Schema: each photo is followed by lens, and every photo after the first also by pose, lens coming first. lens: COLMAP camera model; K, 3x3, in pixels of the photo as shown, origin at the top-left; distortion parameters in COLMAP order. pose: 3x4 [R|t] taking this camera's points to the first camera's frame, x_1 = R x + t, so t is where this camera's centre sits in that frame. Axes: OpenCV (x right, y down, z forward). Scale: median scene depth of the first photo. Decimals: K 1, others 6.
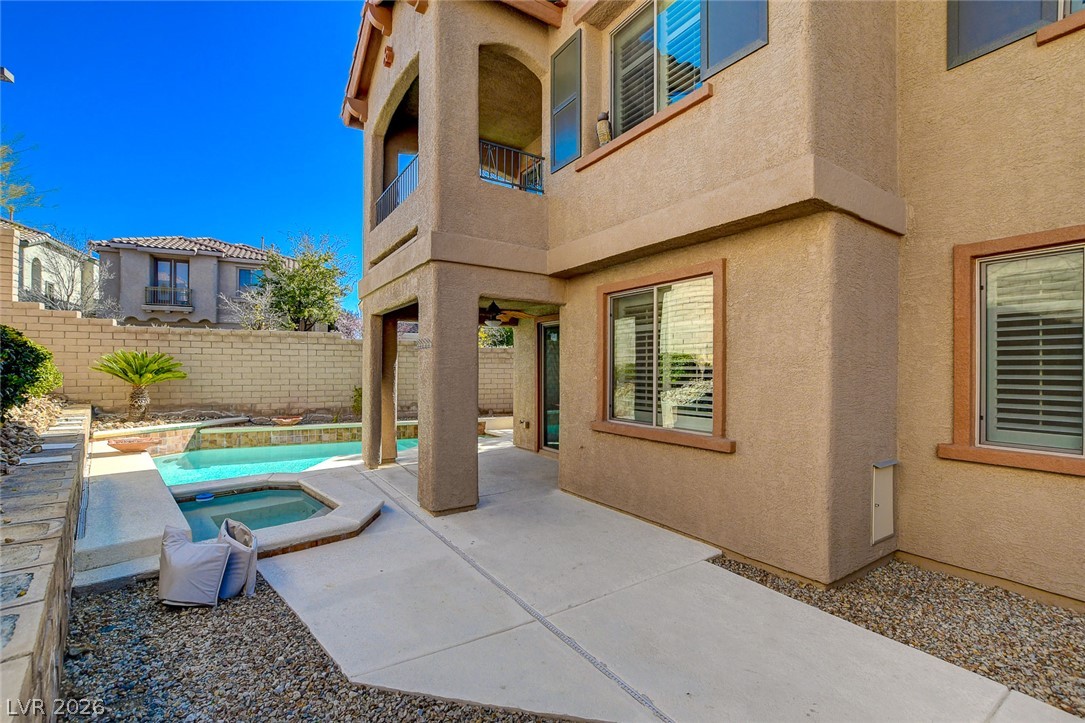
lens RADIAL K [[471.4, 0, 550.3], [0, 471.4, 368.0], [0, 0, 1]] dist [-0.016076, 0.001194]
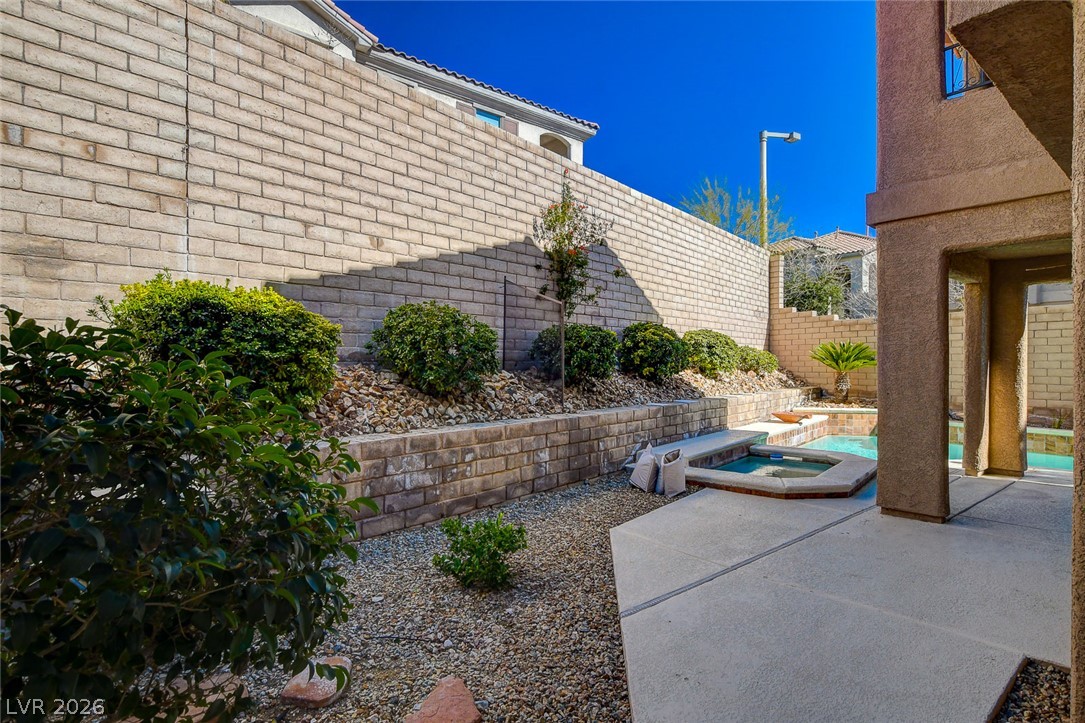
lens RADIAL K [[567.0, 0, 545.9], [0, 567.0, 362.2], [0, 0, 1]] dist [-0.003309, -0.000368]
pose [[0.109662, -0.004965, -0.993957, 0.400704], [0.002215, 0.999986, -0.004751, 0.019338], [0.993967, -0.001681, 0.109671, 0.138178]]
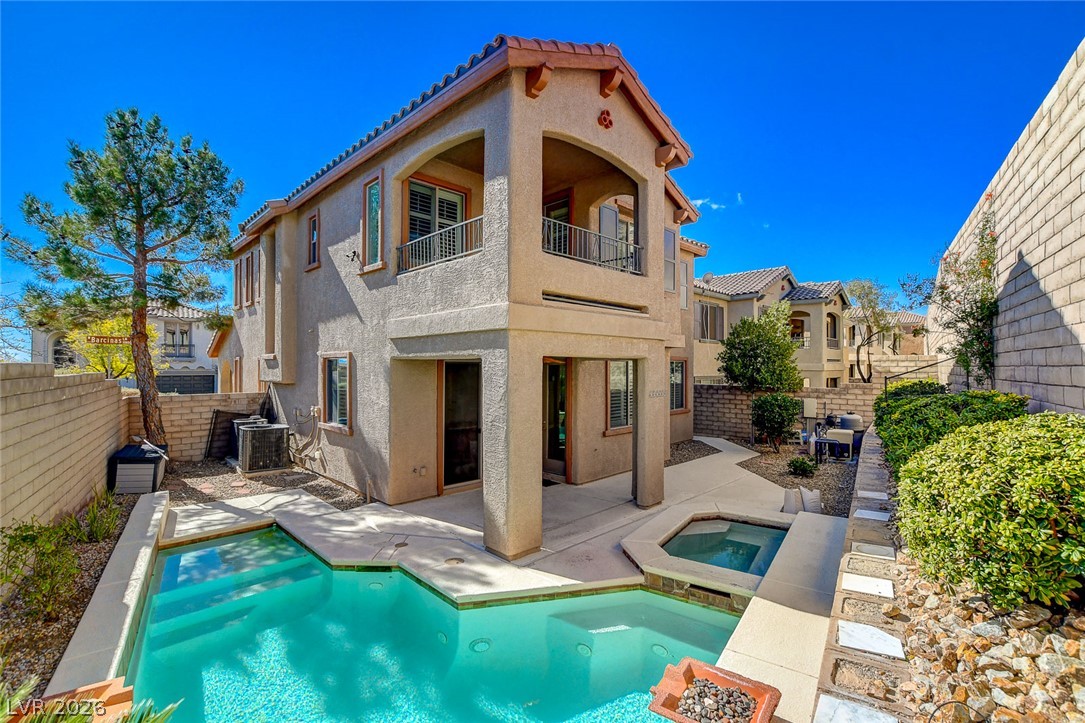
lens RADIAL K [[485.7, 0, 550.3], [0, 485.7, 359.0], [0, 0, 1]] dist [-0.023864, -0.000082]
pose [[-0.194237, 0.002154, 0.980952, -0.939647], [-0.005094, 0.999982, -0.003204, -0.084471], [-0.980941, -0.005620, -0.194222, 0.901081]]
